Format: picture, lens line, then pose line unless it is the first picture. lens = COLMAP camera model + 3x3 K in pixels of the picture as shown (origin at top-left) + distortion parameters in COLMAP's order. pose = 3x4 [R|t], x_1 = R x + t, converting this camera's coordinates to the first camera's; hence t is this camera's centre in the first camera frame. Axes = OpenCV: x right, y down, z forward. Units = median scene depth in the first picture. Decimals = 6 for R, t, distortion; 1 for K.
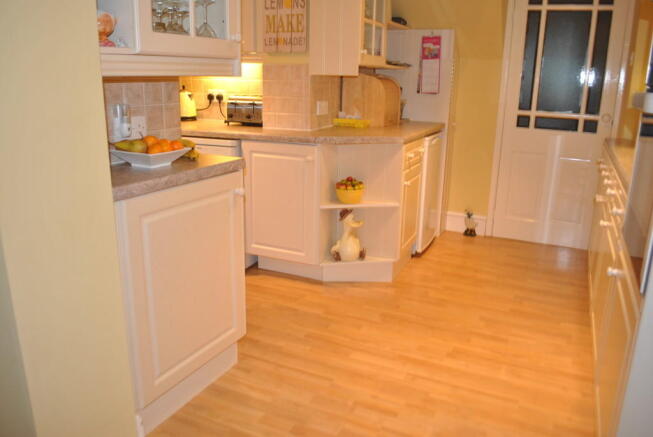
lens RADIAL K [[515.3, 0, 326.5], [0, 515.3, 218.5], [0, 0, 1]] dist [-0.081152, 0.008388]
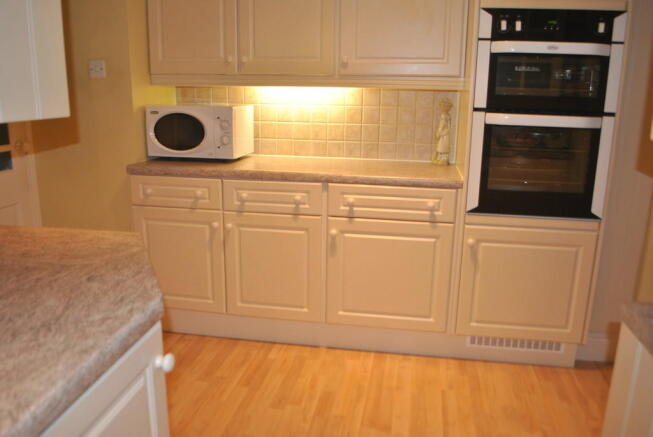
lens RADIAL K [[515.3, 0, 326.5], [0, 515.3, 218.5], [0, 0, 1]] dist [-0.081152, 0.008388]
pose [[-0.276852, -0.255594, 0.926296, -0.383537], [0.240936, 0.914717, 0.324411, -0.318217], [-0.930217, 0.312992, -0.191660, 1.067836]]
